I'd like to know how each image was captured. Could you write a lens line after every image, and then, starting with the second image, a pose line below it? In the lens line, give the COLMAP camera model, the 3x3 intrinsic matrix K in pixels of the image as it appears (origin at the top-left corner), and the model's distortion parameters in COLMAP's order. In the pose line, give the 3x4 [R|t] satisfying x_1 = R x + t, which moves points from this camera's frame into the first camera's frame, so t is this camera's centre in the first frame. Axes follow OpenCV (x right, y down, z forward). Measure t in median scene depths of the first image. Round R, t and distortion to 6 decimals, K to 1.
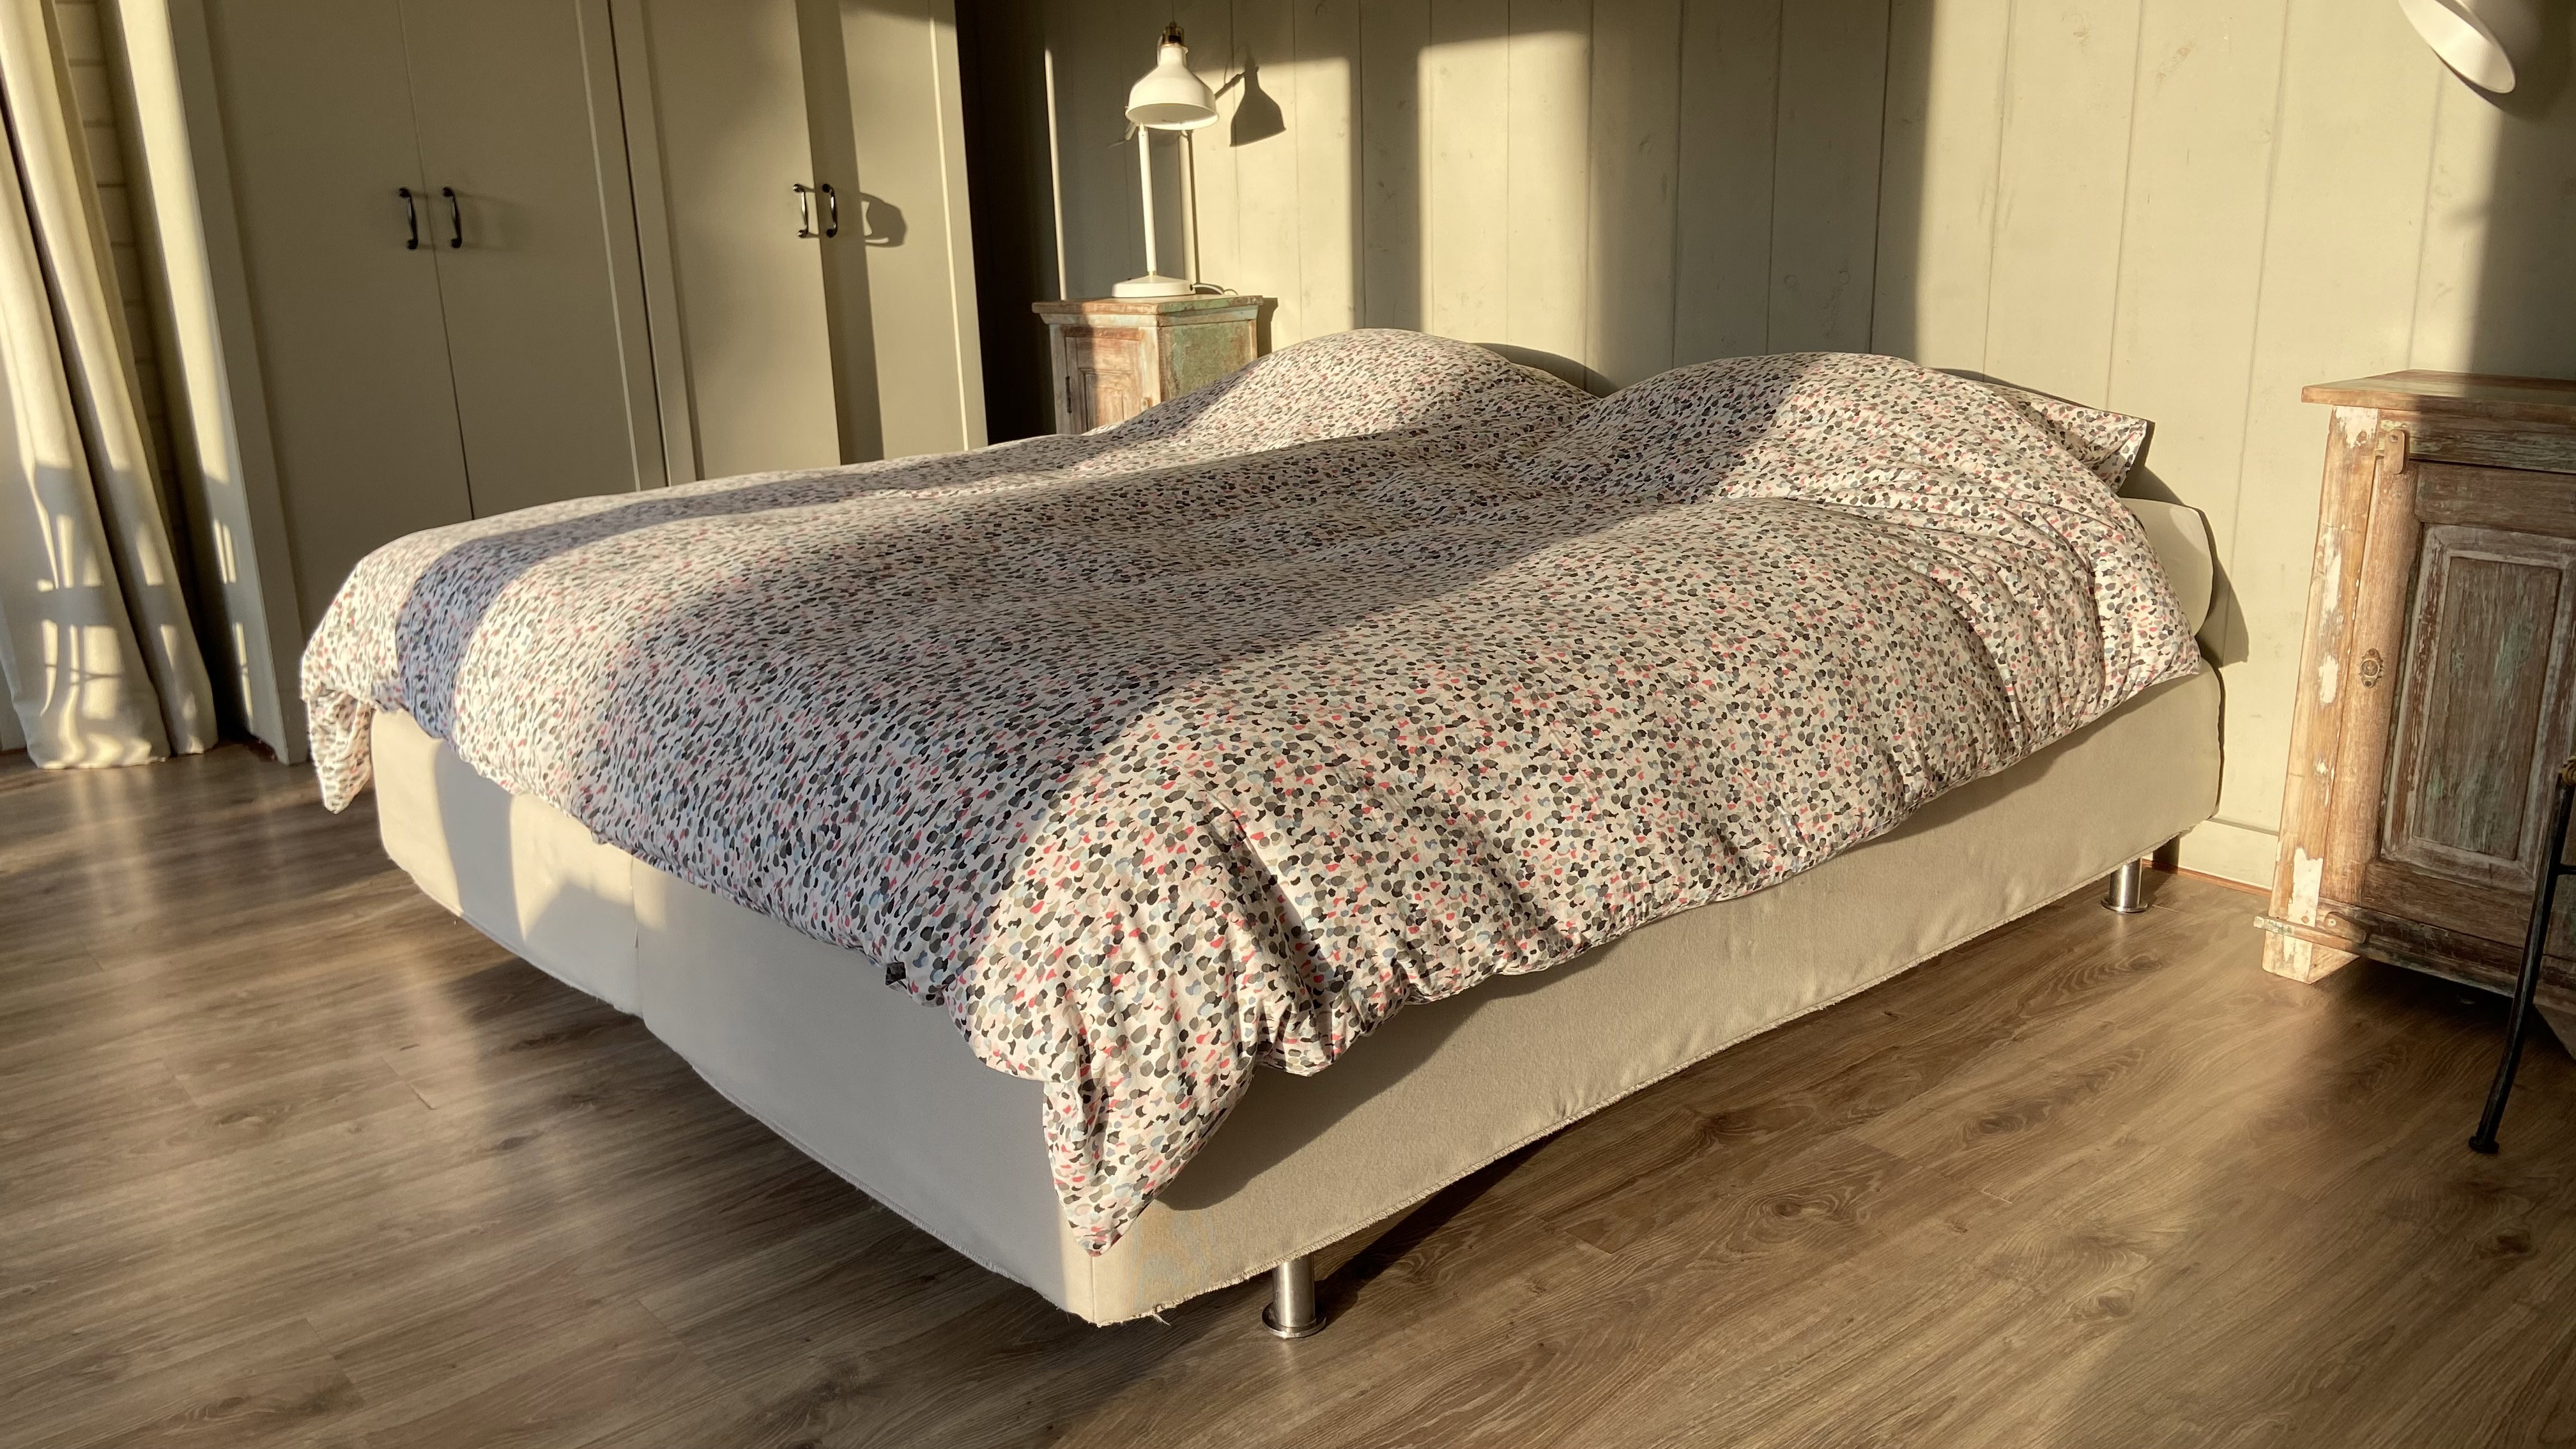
lens RADIAL K [[1922.4, 0, 1279.2], [0, 1922.4, 721.7], [0, 0, 1]] dist [0.120514, -0.162591]
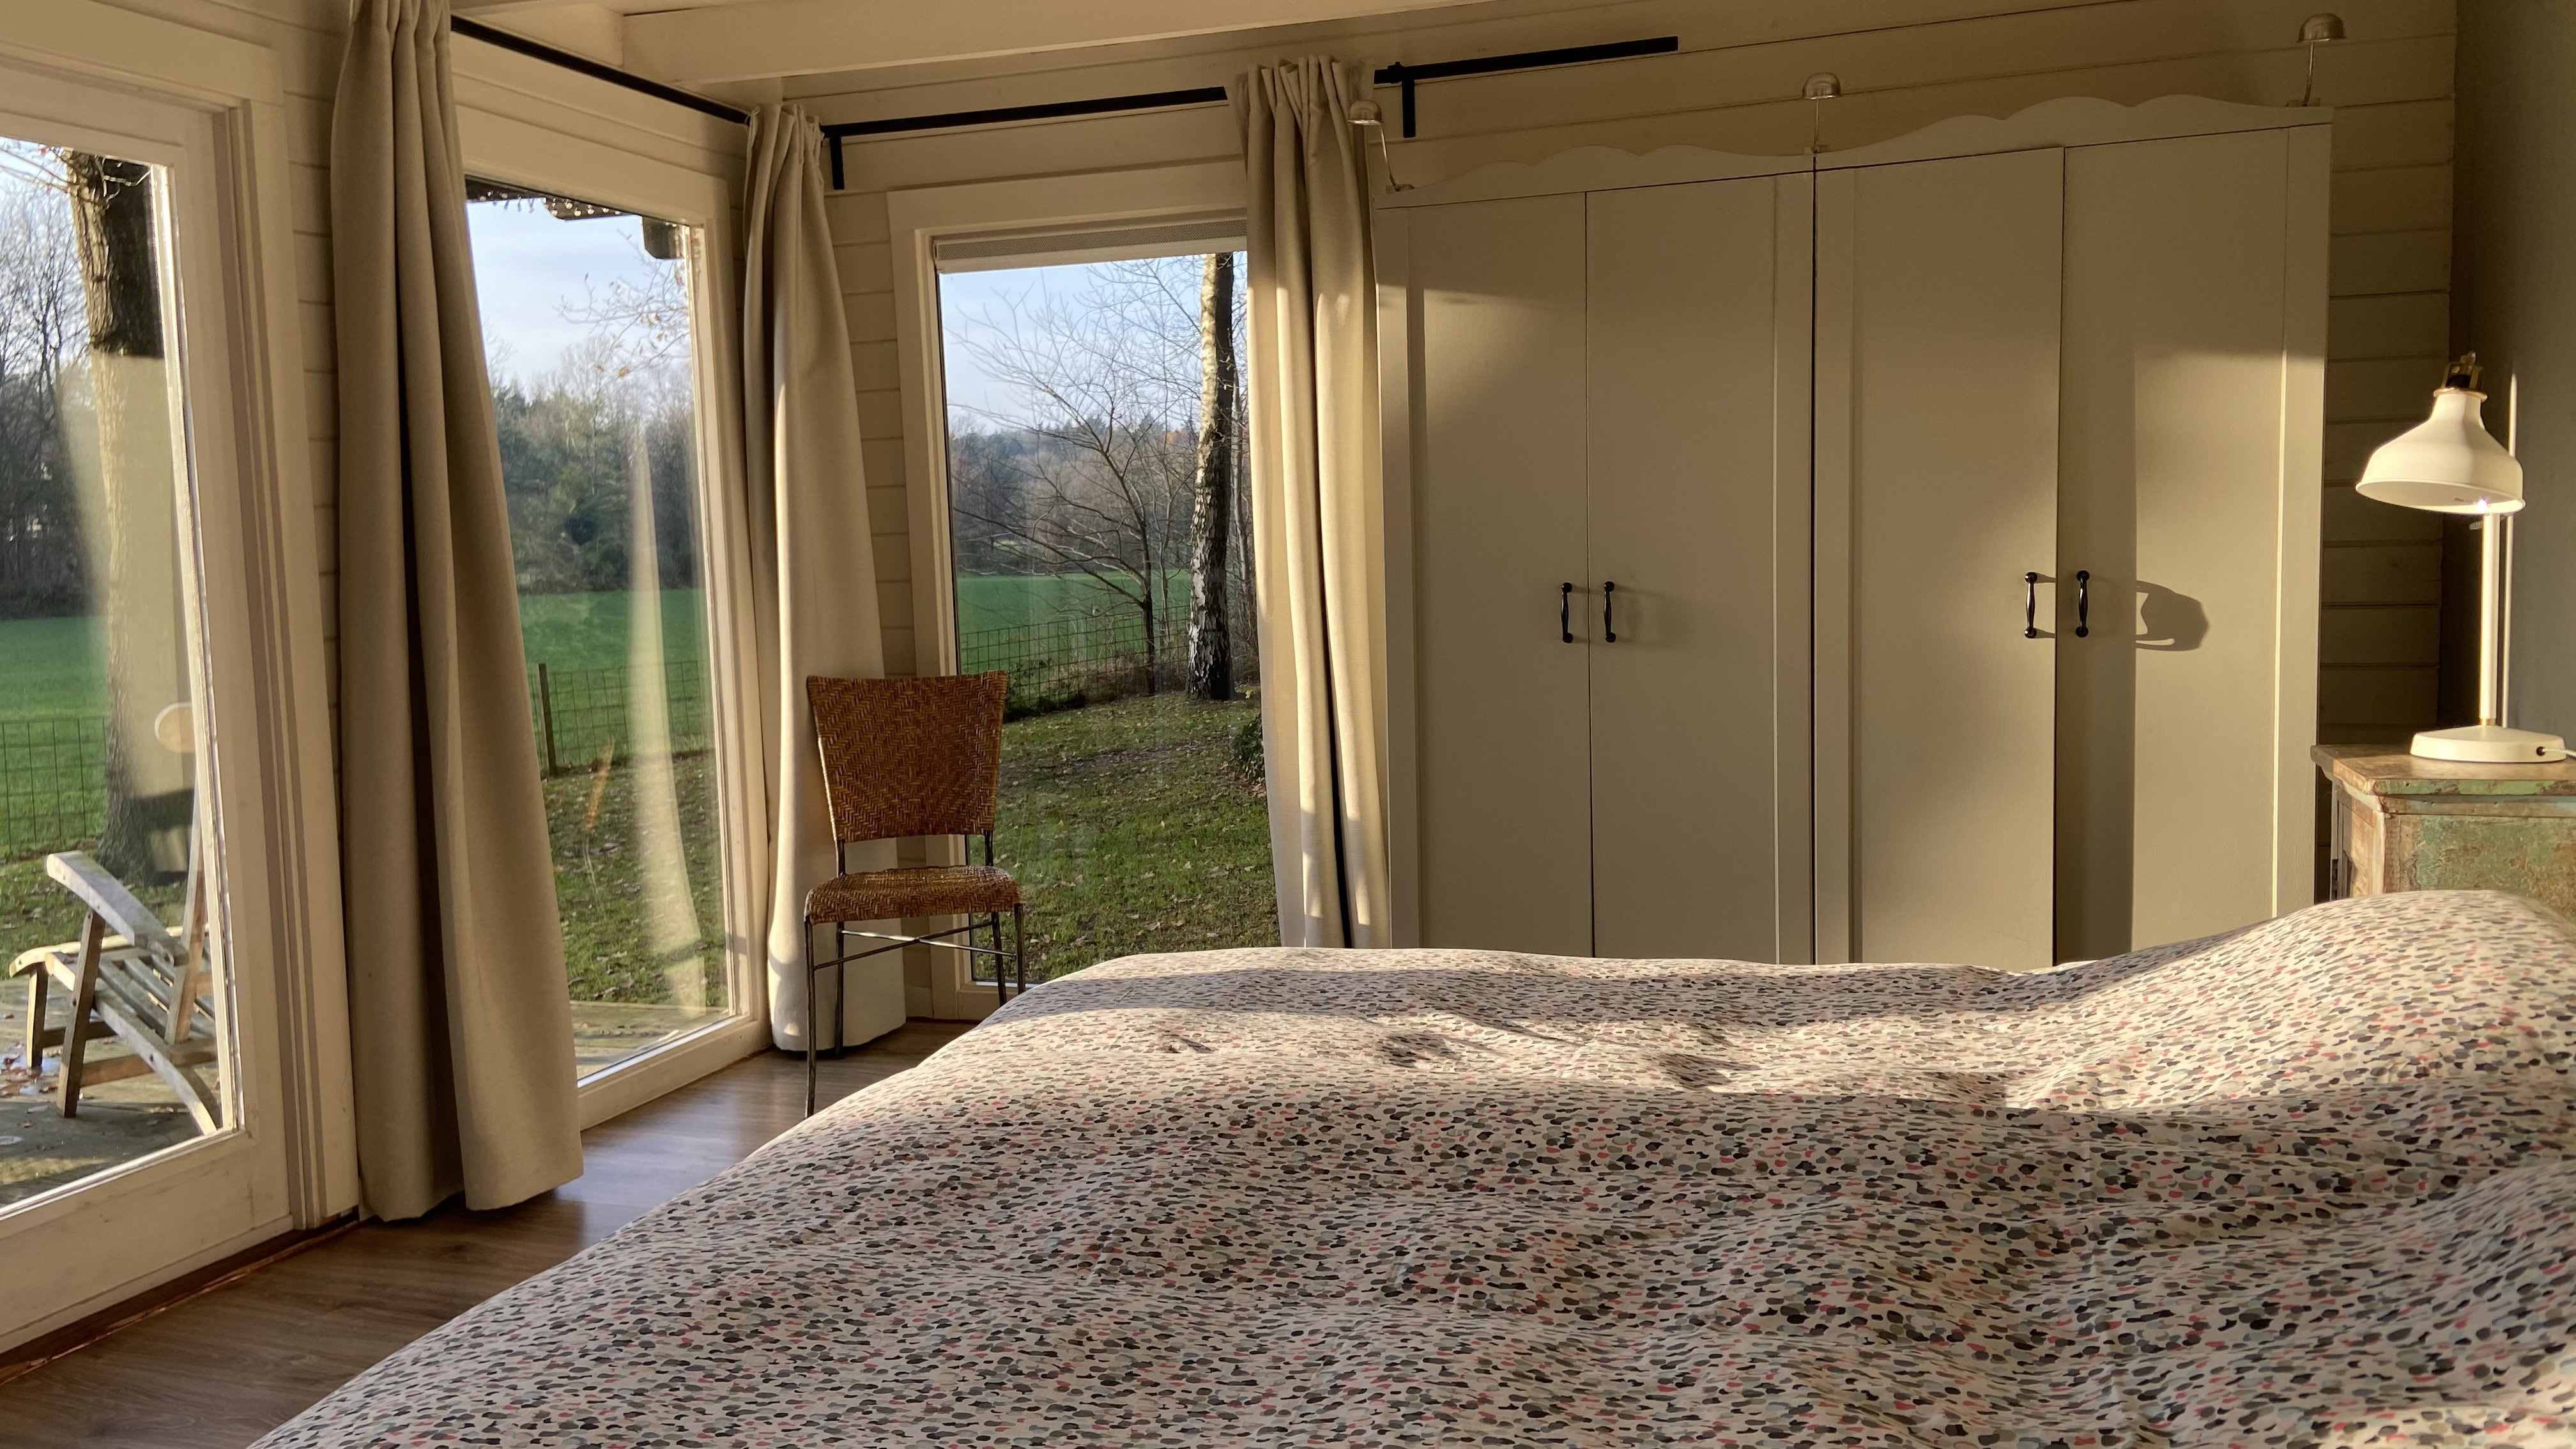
lens RADIAL K [[1925.3, 0, 1287.1], [0, 1925.3, 691.9], [0, 0, 1]] dist [0.128978, -0.176209]
pose [[0.498632, 0.086519, -0.862485, 0.328074], [-0.209989, 0.977425, -0.023353, -0.162852], [0.840994, 0.192757, 0.505544, 0.390357]]
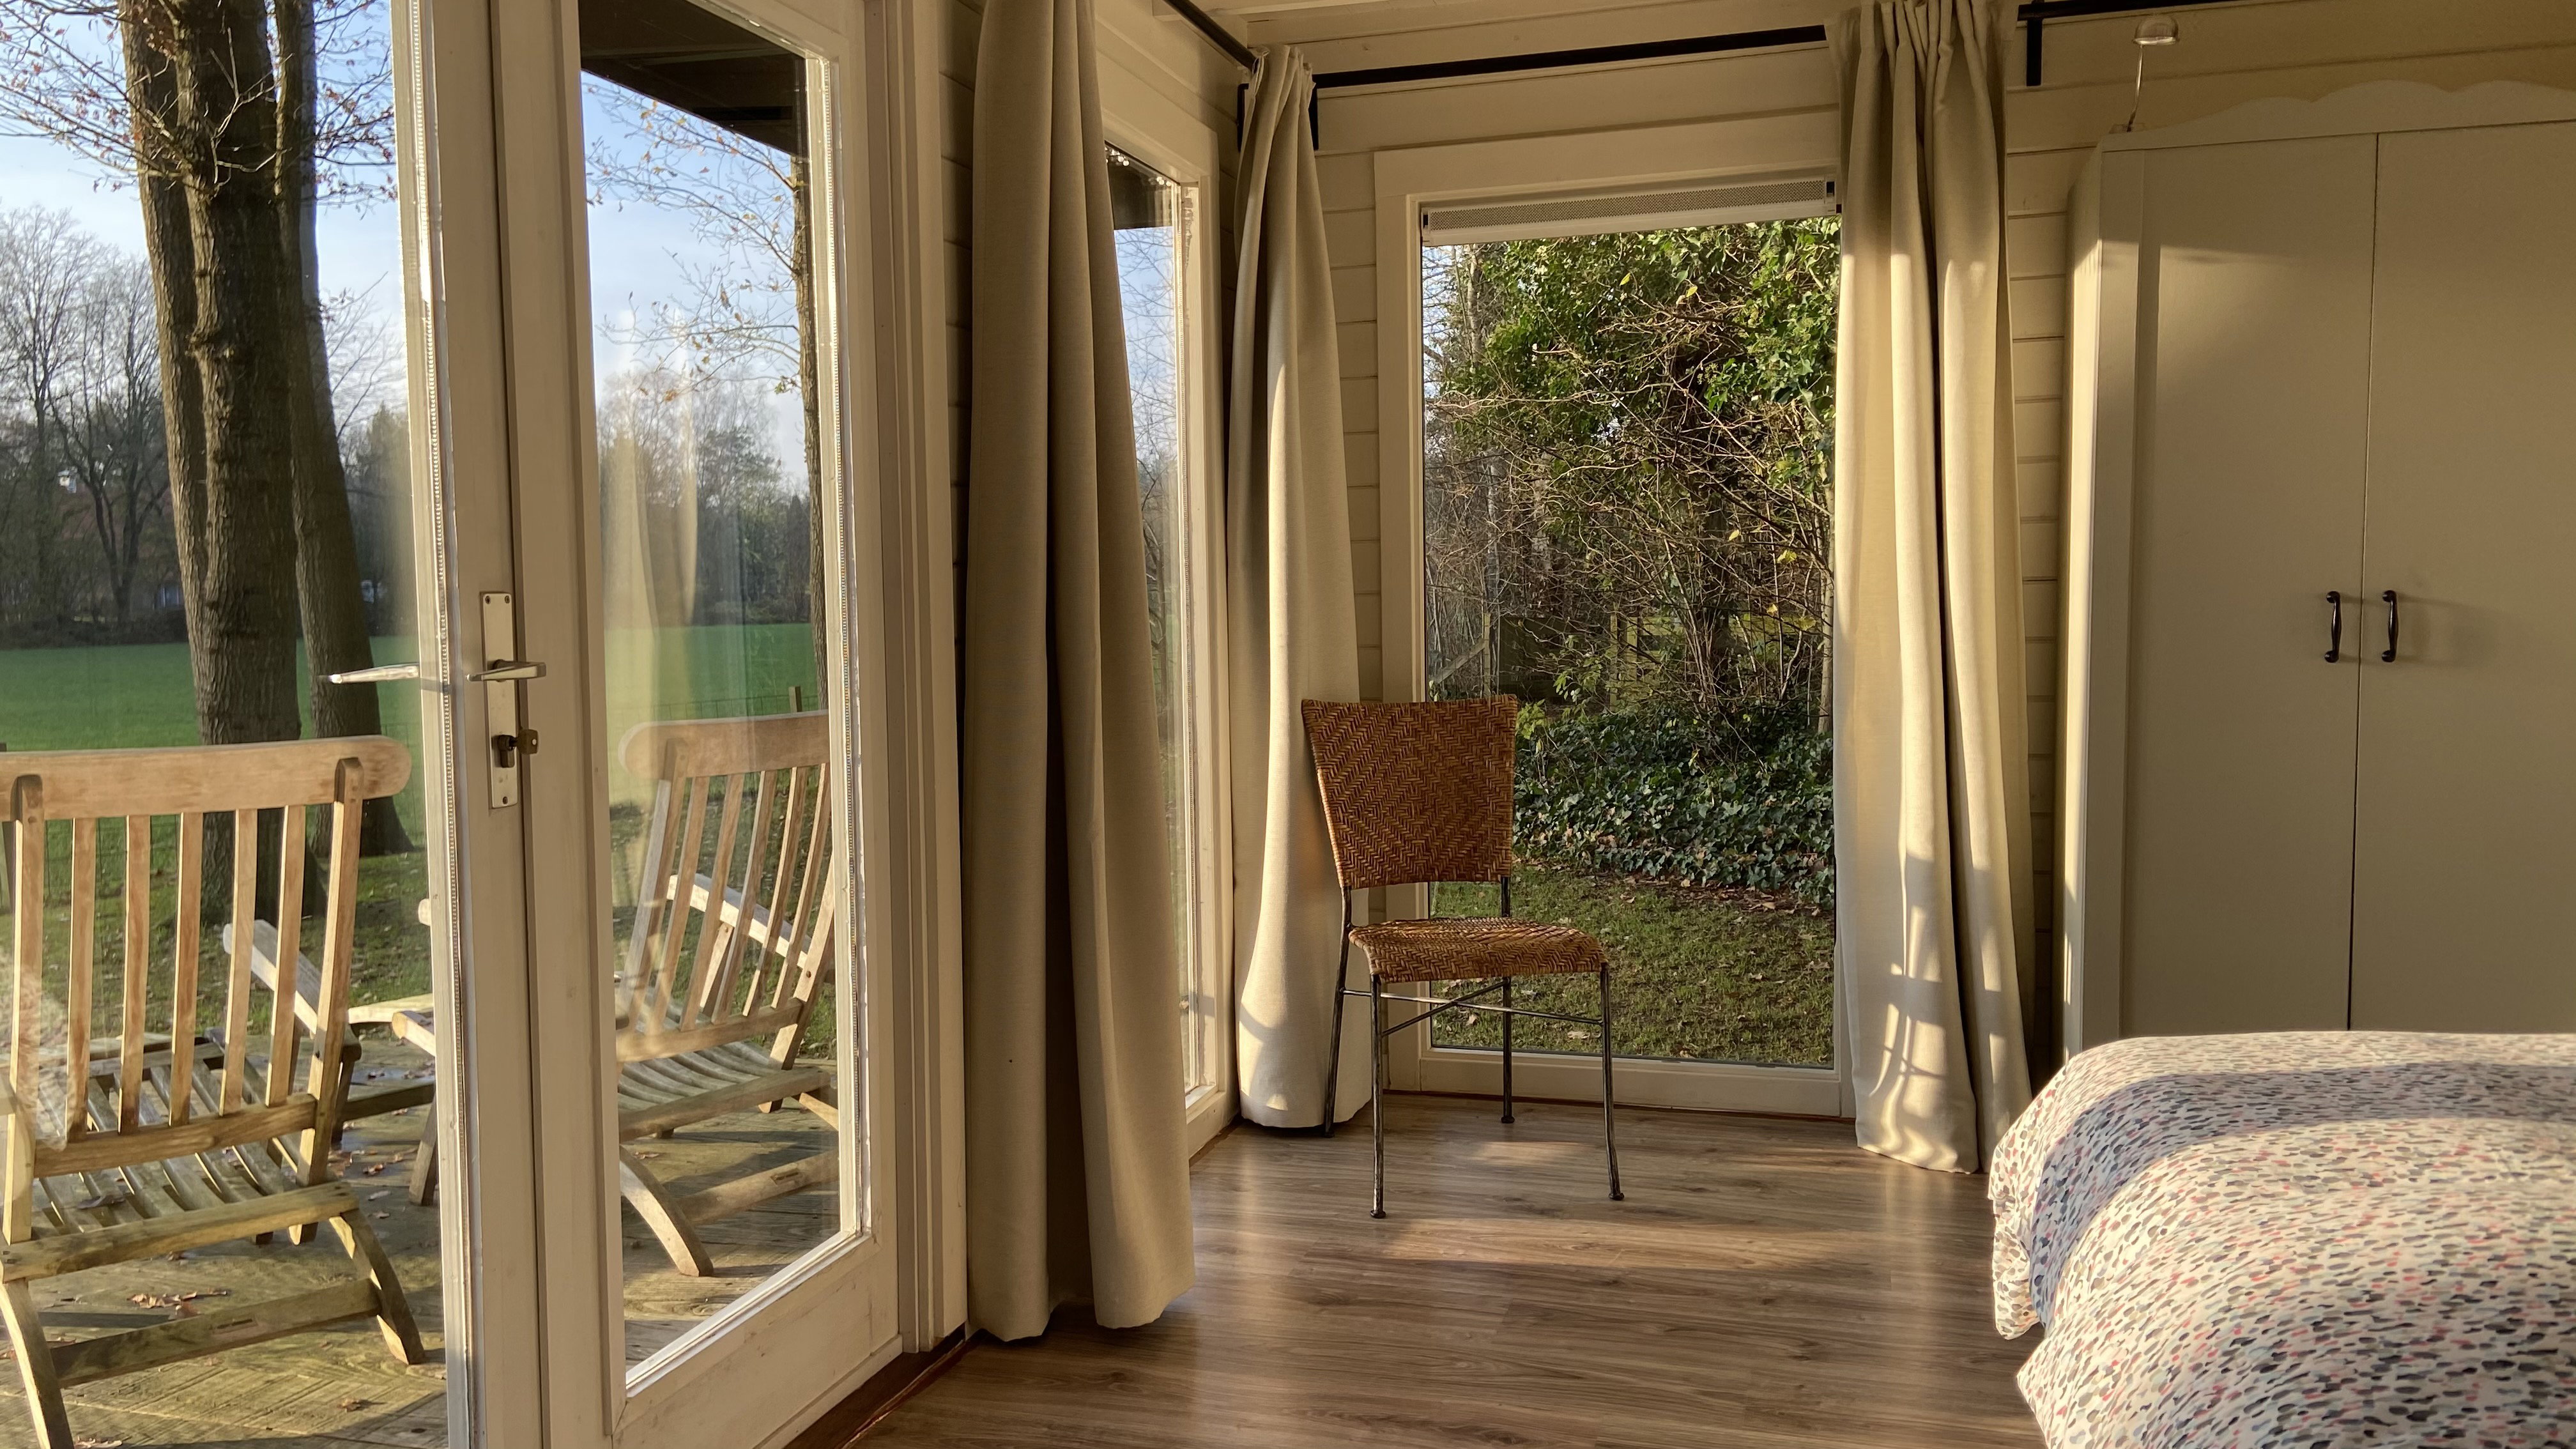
lens RADIAL K [[1922.4, 0, 1279.2], [0, 1922.4, 721.7], [0, 0, 1]] dist [0.120514, -0.162591]
pose [[0.533204, 0.083007, -0.841905, 0.027632], [-0.216620, 0.975394, -0.041025, -0.083247], [0.817783, 0.204248, 0.538065, 0.182826]]
